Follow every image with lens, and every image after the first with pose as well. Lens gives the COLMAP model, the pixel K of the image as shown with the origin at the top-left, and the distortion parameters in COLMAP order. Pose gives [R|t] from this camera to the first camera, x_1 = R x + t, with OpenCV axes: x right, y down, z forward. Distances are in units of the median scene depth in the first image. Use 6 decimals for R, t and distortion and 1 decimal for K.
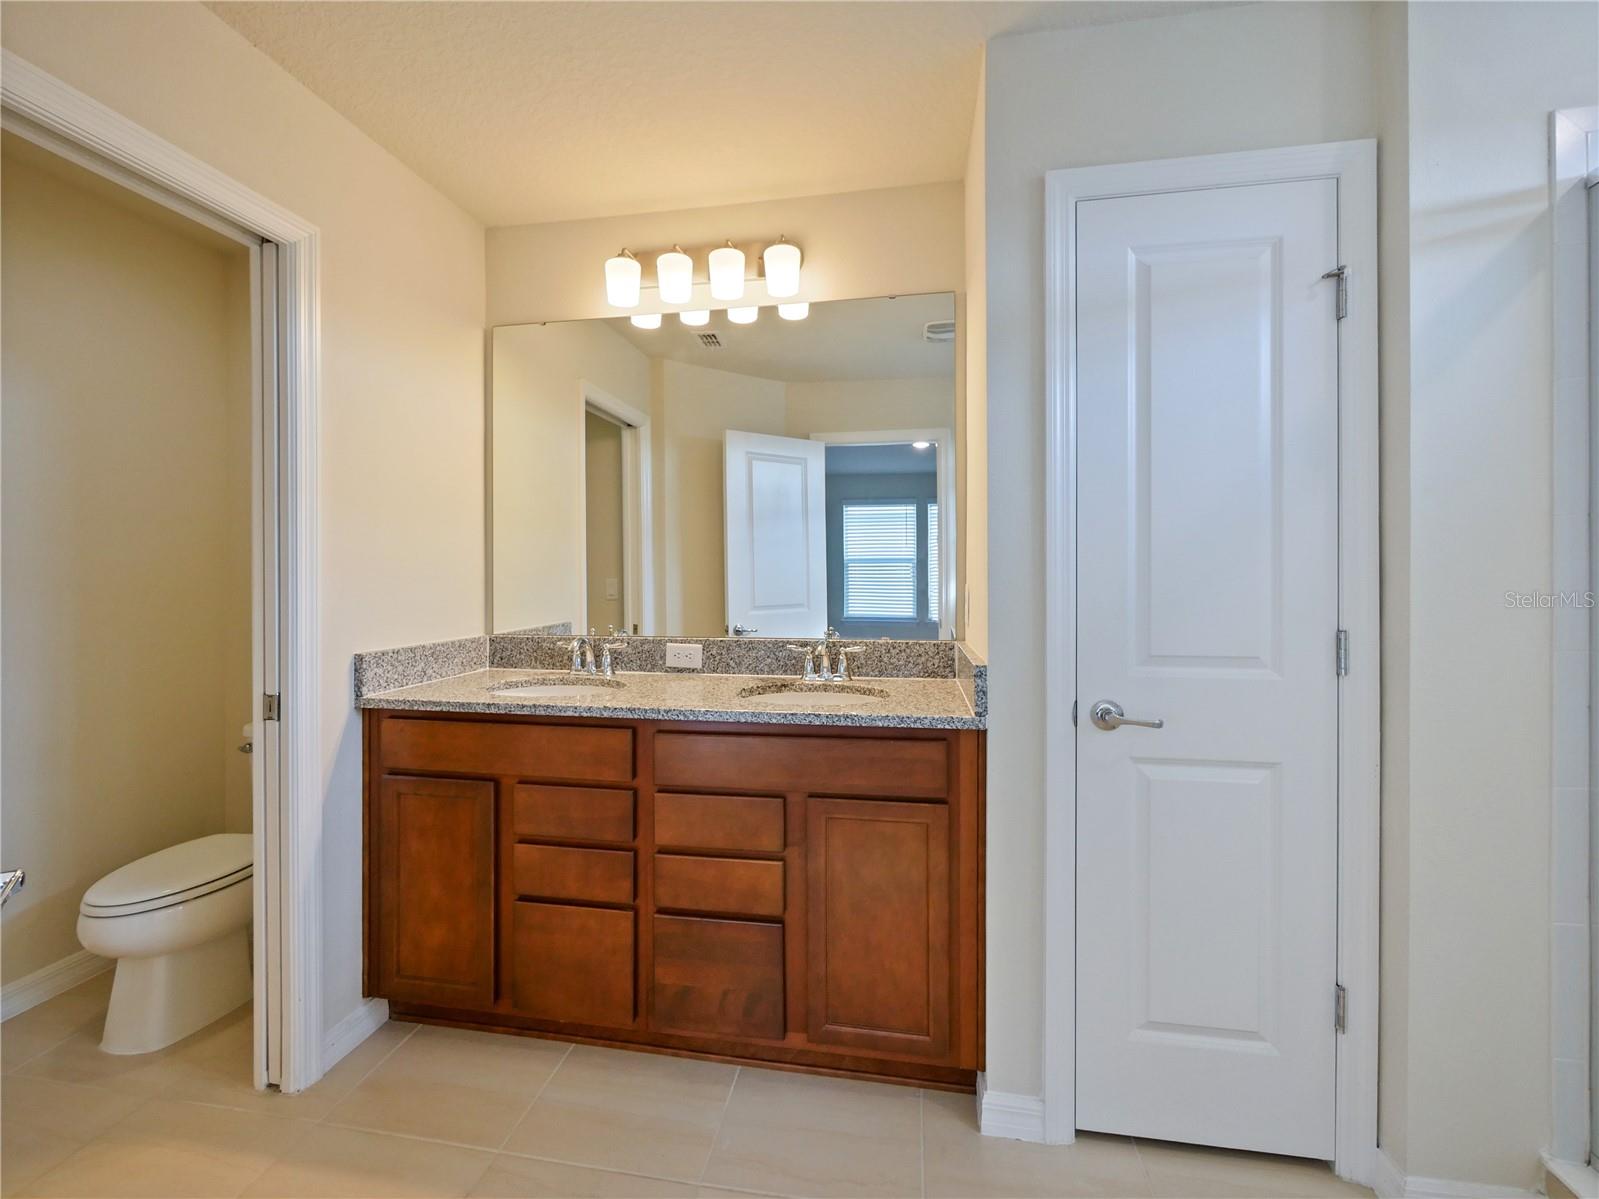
lens RADIAL K [[693.6, 0, 792.6], [0, 693.6, 599.1], [0, 0, 1]] dist [-0.002089, -0.000032]
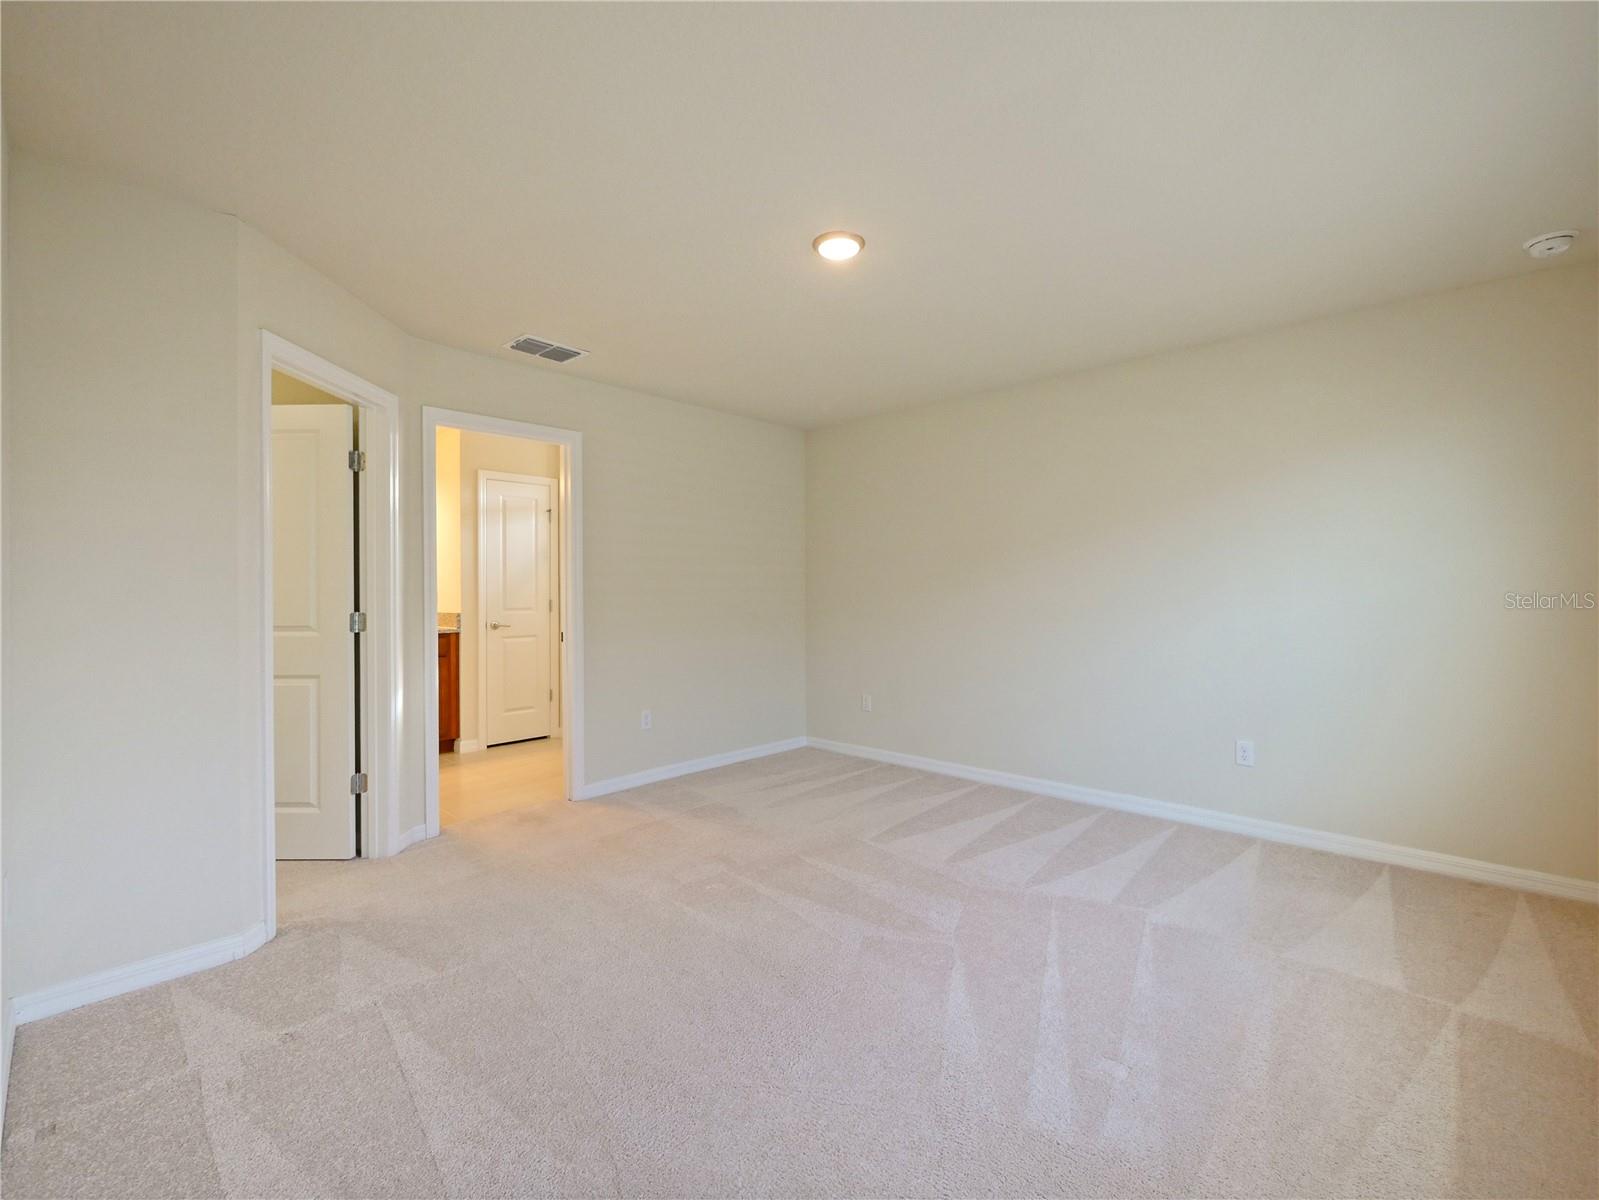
lens RADIAL K [[693.6, 0, 792.6], [0, 693.6, 599.6], [0, 0, 1]] dist [-0.002089, -0.000032]
pose [[0.557688, -0.006653, 0.830024, -1.404412], [0.001511, 0.999974, 0.007000, 0.010707], [-0.830049, -0.002649, 0.557684, -1.917821]]
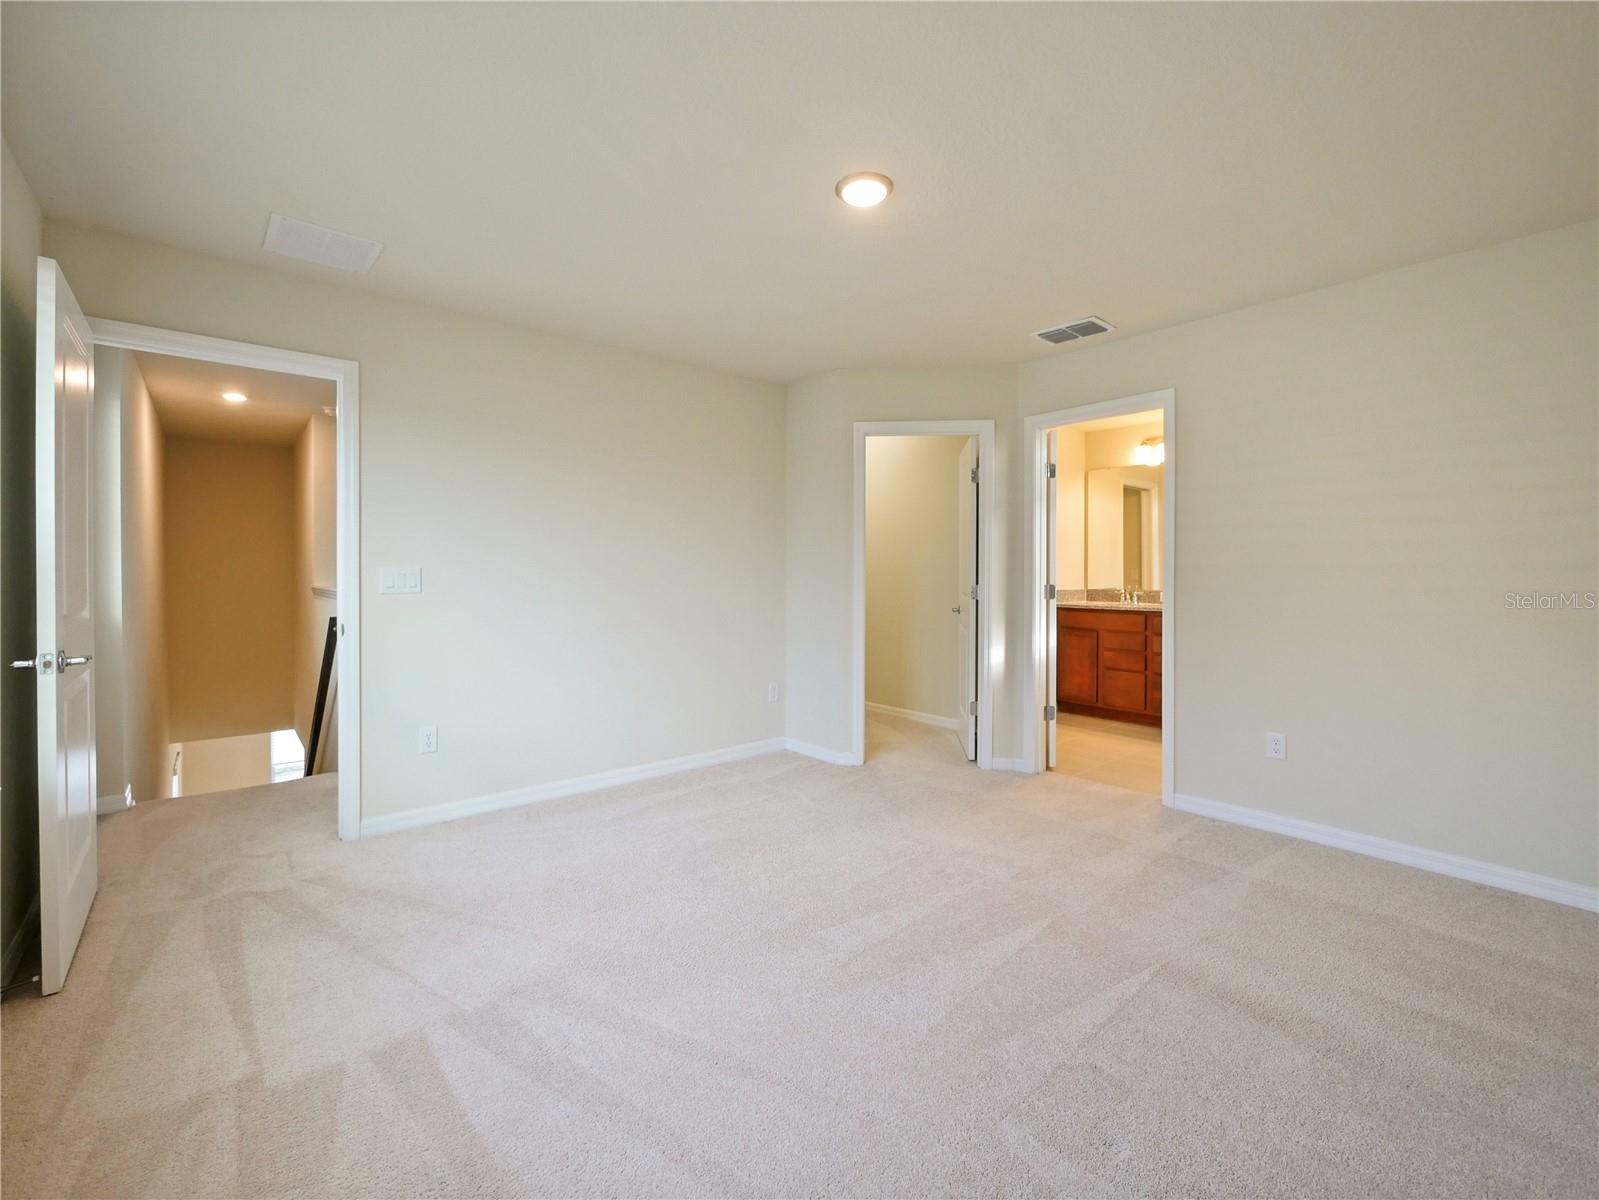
lens RADIAL K [[687.7, 0, 794.2], [0, 687.7, 583.1], [0, 0, 1]] dist [-0.000338, 0.000109]
pose [[0.762789, 0.010937, -0.646555, 0.537835], [-0.009369, 0.999939, 0.005861, 0.036300], [0.646580, 0.001586, 0.762845, -2.274286]]
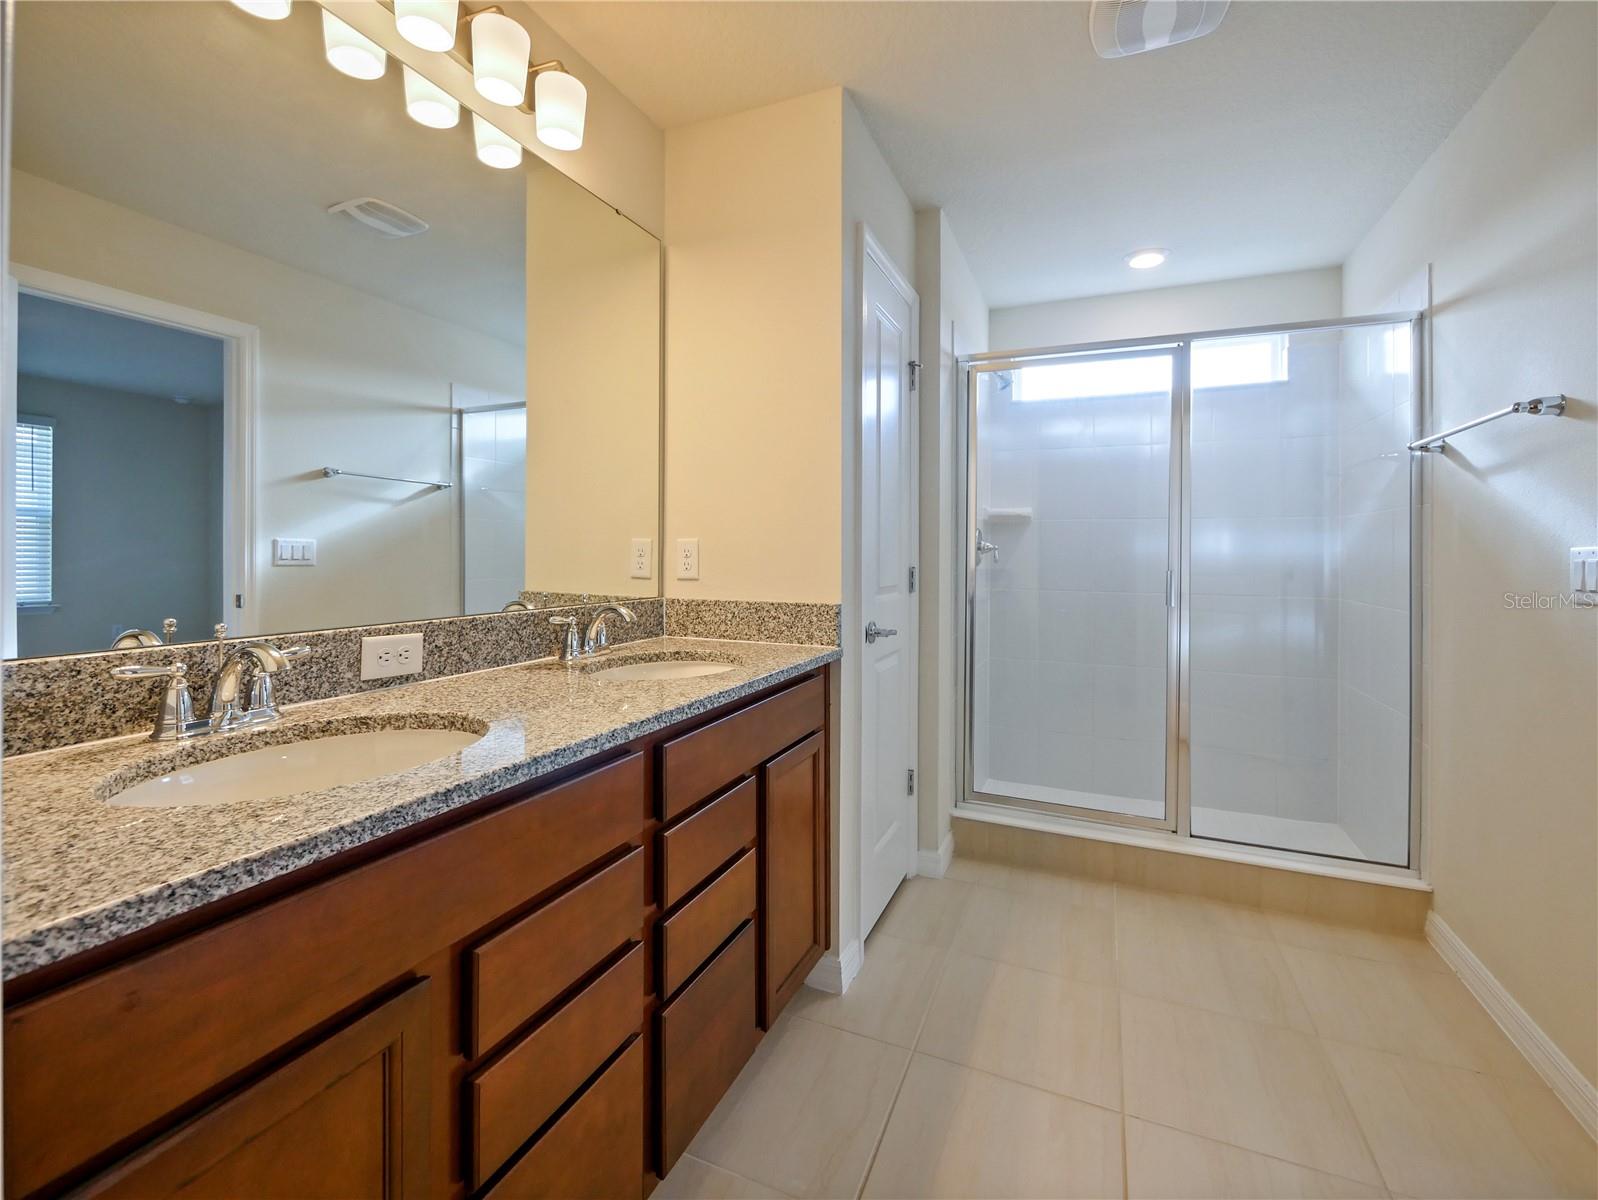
lens RADIAL K [[693.2, 0, 792.1], [0, 693.2, 599.6], [0, 0, 1]] dist [-0.002089, -0.000032]
pose [[0.239519, -0.061005, 0.968973, -0.806515], [0.025785, 0.998072, 0.056463, 0.015639], [-0.970549, 0.011461, 0.240630, 0.703292]]
